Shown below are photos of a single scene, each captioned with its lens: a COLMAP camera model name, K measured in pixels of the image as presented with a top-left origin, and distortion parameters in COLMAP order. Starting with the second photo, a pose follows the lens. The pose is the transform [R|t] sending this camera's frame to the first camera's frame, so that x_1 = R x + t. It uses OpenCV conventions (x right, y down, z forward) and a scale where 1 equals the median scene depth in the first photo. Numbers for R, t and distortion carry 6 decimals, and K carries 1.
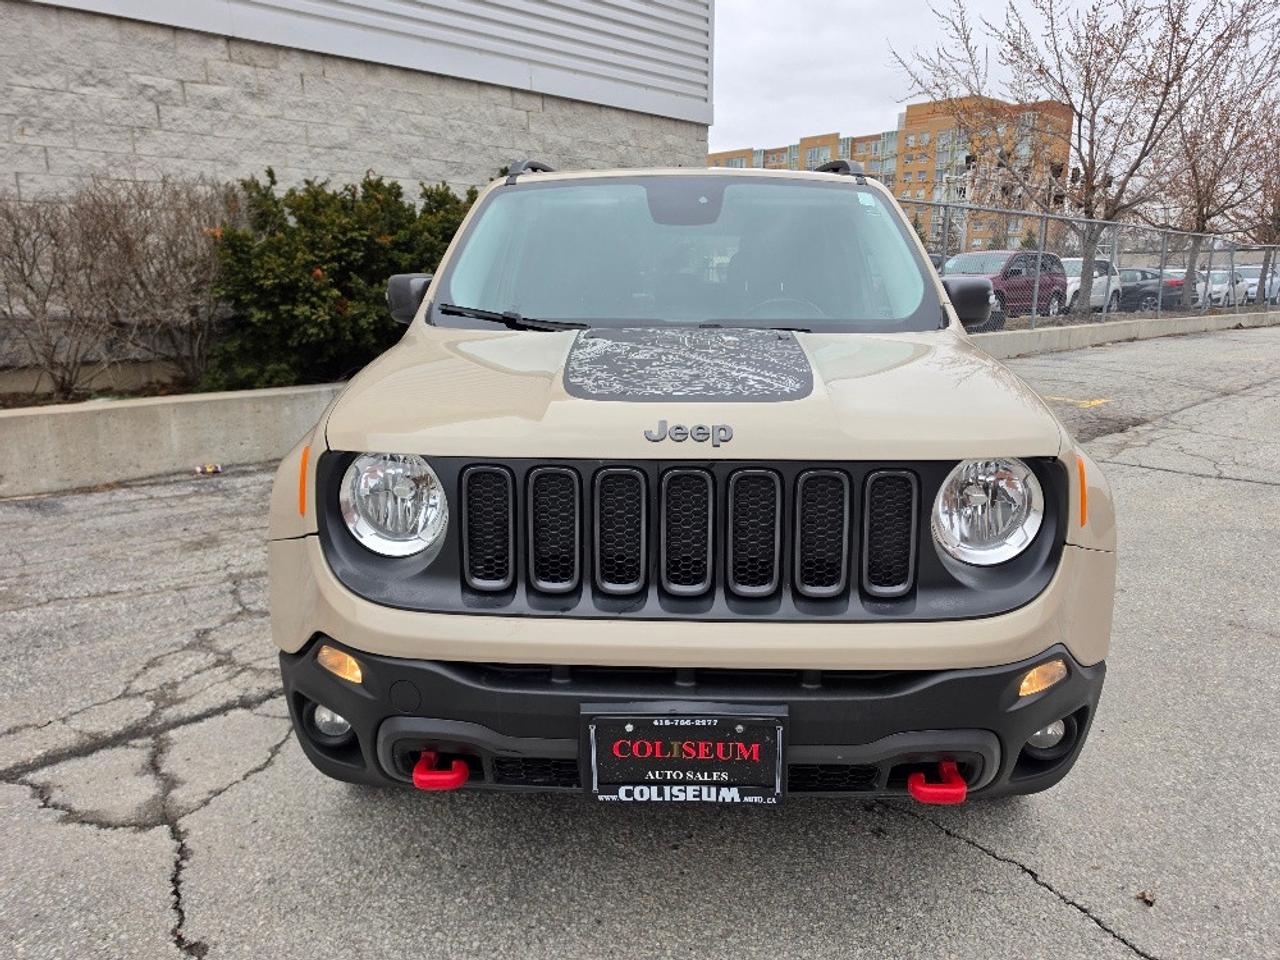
lens RADIAL K [[888.8, 0, 634.6], [0, 888.8, 454.4], [0, 0, 1]] dist [0.031231, -0.029405]
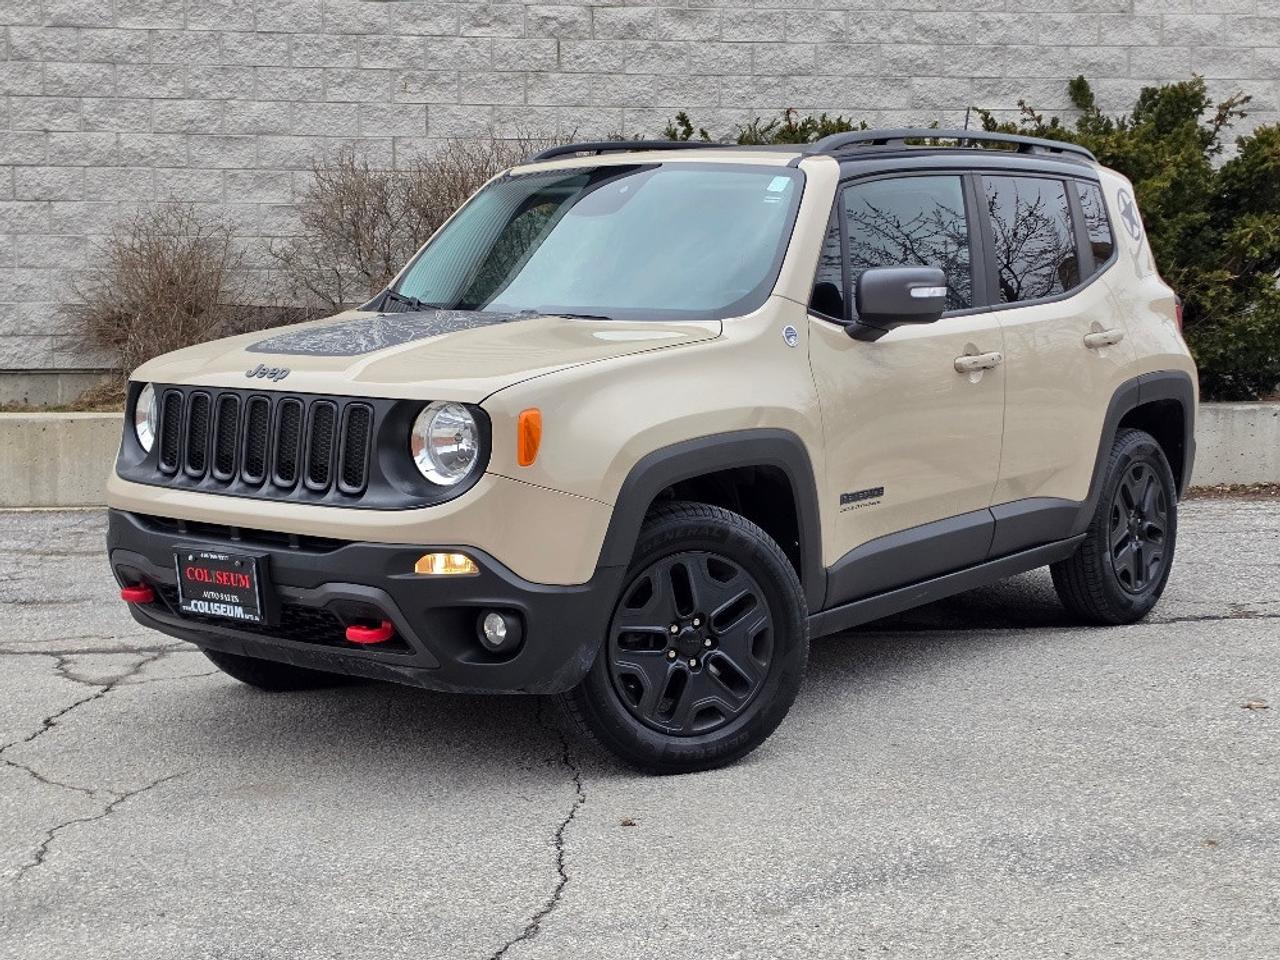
lens RADIAL K [[1866.1, 0, 664.3], [0, 1866.1, 459.8], [0, 0, 1]] dist [0.107010, 0.099358]
pose [[0.818346, 0.060582, -0.571525, 0.531161], [-0.110069, 0.992542, -0.052394, 0.046880], [0.564088, 0.105784, 0.818911, -0.255886]]
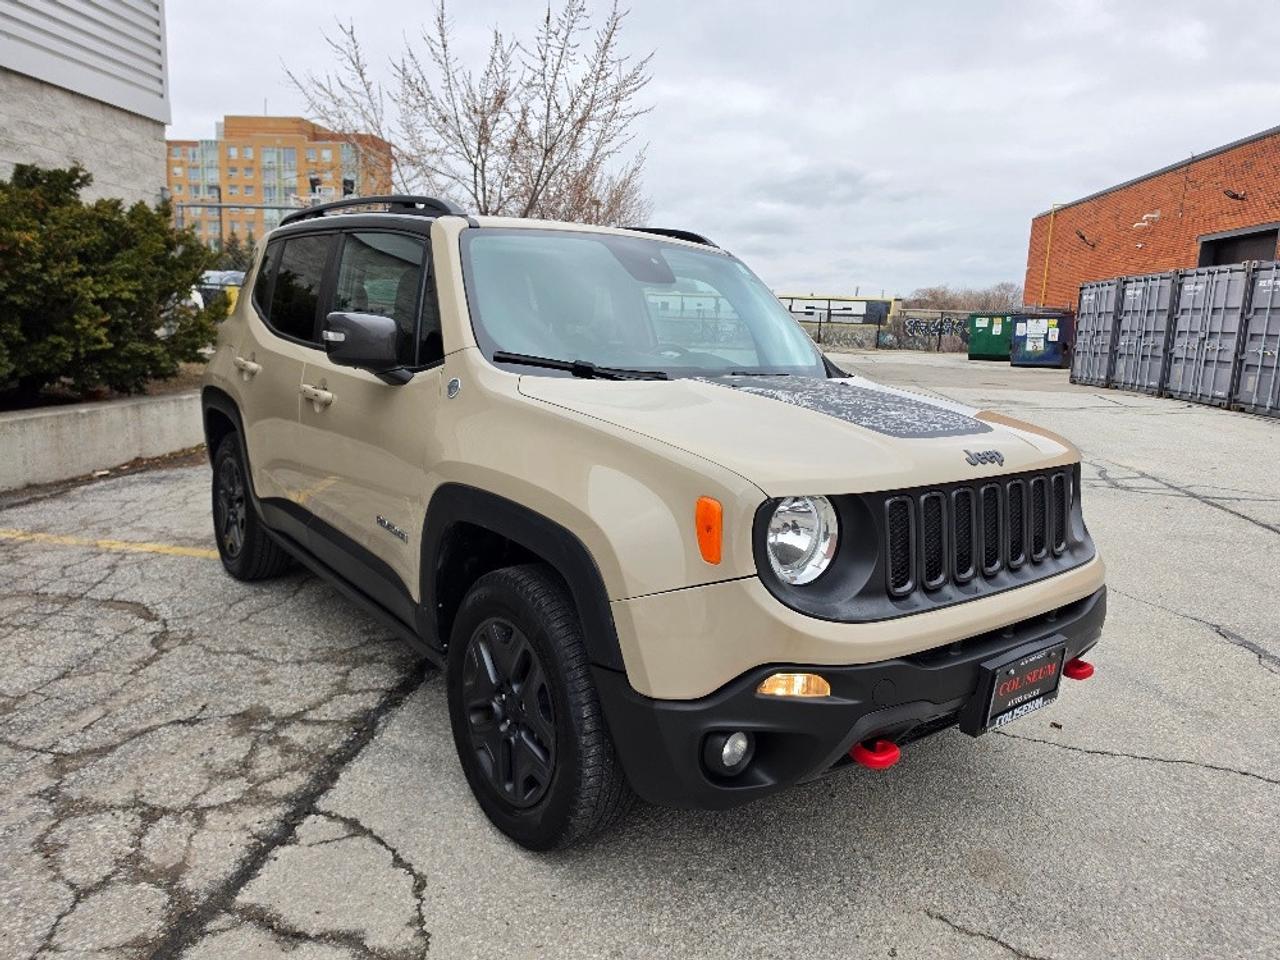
lens RADIAL K [[888.8, 0, 634.6], [0, 888.8, 454.4], [0, 0, 1]] dist [0.031231, -0.029405]
pose [[0.757835, -0.072153, 0.648445, -0.283896], [0.085870, 0.996251, 0.010498, -0.020660], [-0.646771, 0.047726, 0.761189, 0.064432]]
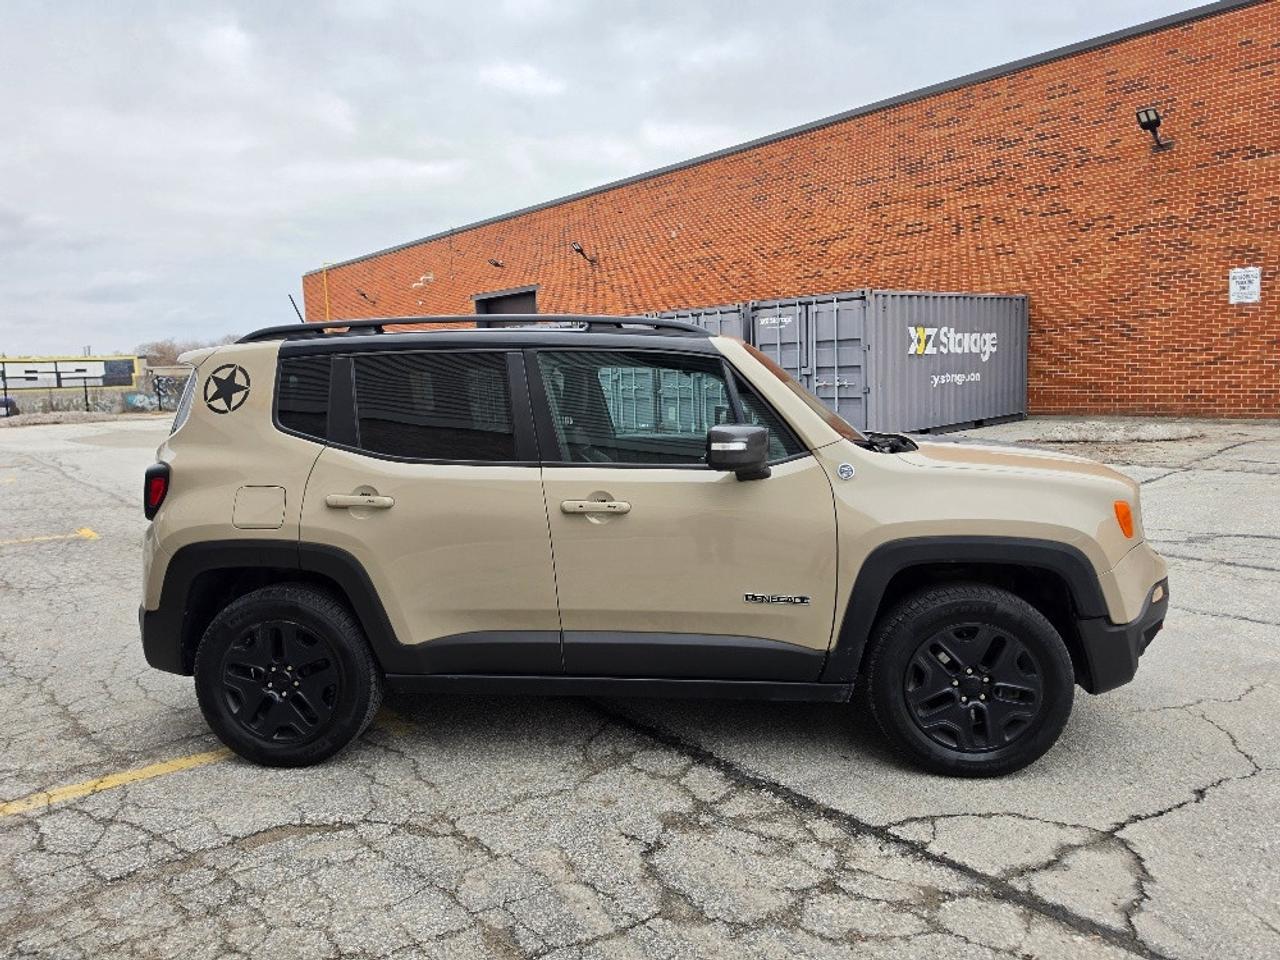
lens RADIAL K [[885.3, 0, 634.1], [0, 885.3, 456.3], [0, 0, 1]] dist [0.054783, -0.052189]
pose [[0.050122, -0.101483, 0.993574, -0.578666], [0.222578, 0.970940, 0.087943, -0.126575], [-0.973626, 0.216740, 0.071253, 0.471022]]
